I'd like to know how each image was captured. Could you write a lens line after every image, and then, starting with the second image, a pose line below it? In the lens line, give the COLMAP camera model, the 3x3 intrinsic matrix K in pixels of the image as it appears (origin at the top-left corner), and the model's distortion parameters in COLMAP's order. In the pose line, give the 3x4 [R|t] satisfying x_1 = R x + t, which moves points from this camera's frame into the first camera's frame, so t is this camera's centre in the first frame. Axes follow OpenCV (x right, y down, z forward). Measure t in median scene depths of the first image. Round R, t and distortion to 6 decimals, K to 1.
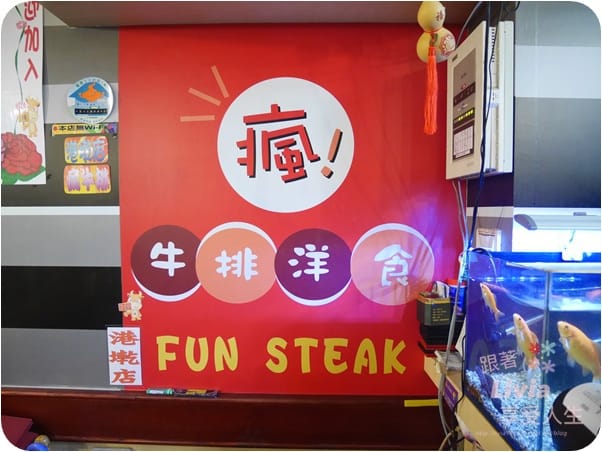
lens RADIAL K [[428.1, 0, 301.1], [0, 428.1, 227.0], [0, 0, 1]] dist [-0.039260, 0.003060]
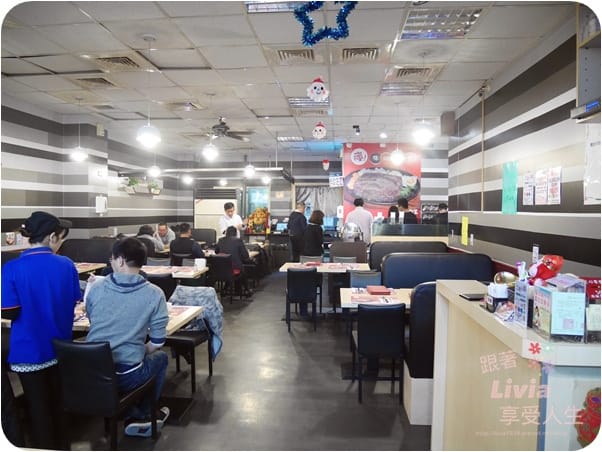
lens RADIAL K [[428.1, 0, 299.1], [0, 428.1, 229.3], [0, 0, 1]] dist [-0.039260, 0.003060]
pose [[0.995996, 0.003331, -0.089337, -0.448972], [-0.003797, 0.999980, -0.005050, 1.230088], [0.089318, 0.005369, 0.995989, -7.143812]]
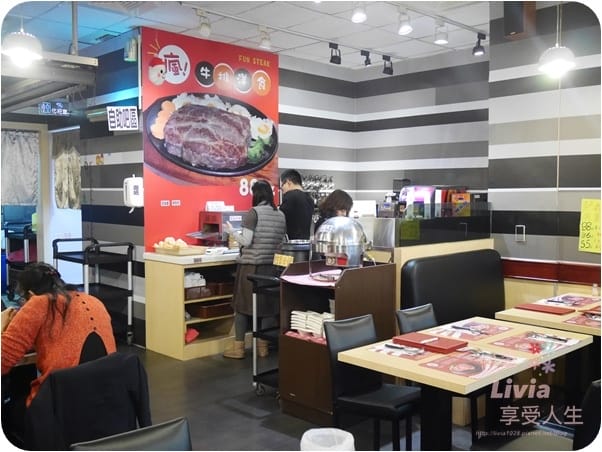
lens RADIAL K [[633.1, 0, 300.8], [0, 633.1, 226.1], [0, 0, 1]] dist [-0.015243, 0.000000]
pose [[0.709864, -0.044401, 0.702938, -3.019250], [0.037130, 0.998982, 0.025604, 1.045304], [-0.703359, 0.007925, 0.710791, -3.432485]]
